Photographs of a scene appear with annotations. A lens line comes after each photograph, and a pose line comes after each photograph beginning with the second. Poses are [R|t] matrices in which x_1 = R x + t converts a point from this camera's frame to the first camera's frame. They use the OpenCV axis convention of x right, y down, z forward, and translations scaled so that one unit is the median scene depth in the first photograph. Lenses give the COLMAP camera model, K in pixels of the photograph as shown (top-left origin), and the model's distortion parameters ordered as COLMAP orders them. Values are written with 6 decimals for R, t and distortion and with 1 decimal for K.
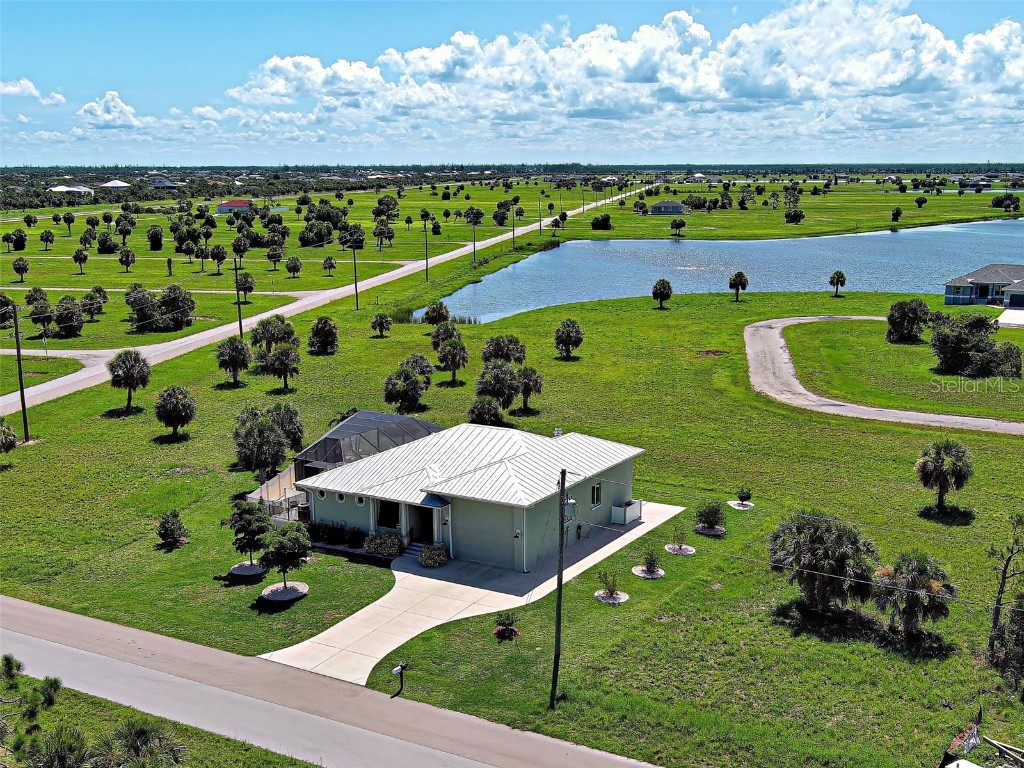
lens RADIAL K [[1170.0, 0, 512.4], [0, 1170.0, 477.5], [0, 0, 1]] dist [0.024875, -0.024105]
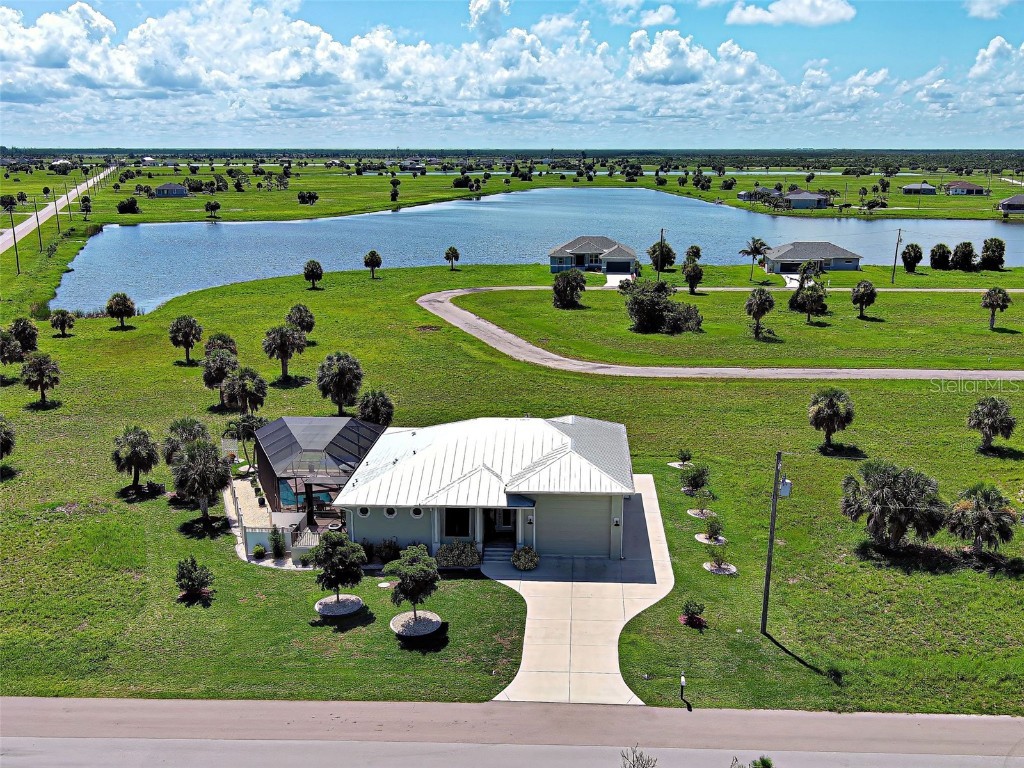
lens RADIAL K [[1068.1, 0, 513.7], [0, 1068.1, 477.7], [0, 0, 1]] dist [0.050526, -0.112866]
pose [[0.885575, -0.131378, 0.445529, -0.257662], [0.115156, 0.991320, 0.063428, -0.030906], [-0.449995, -0.004865, 0.893018, 0.124744]]
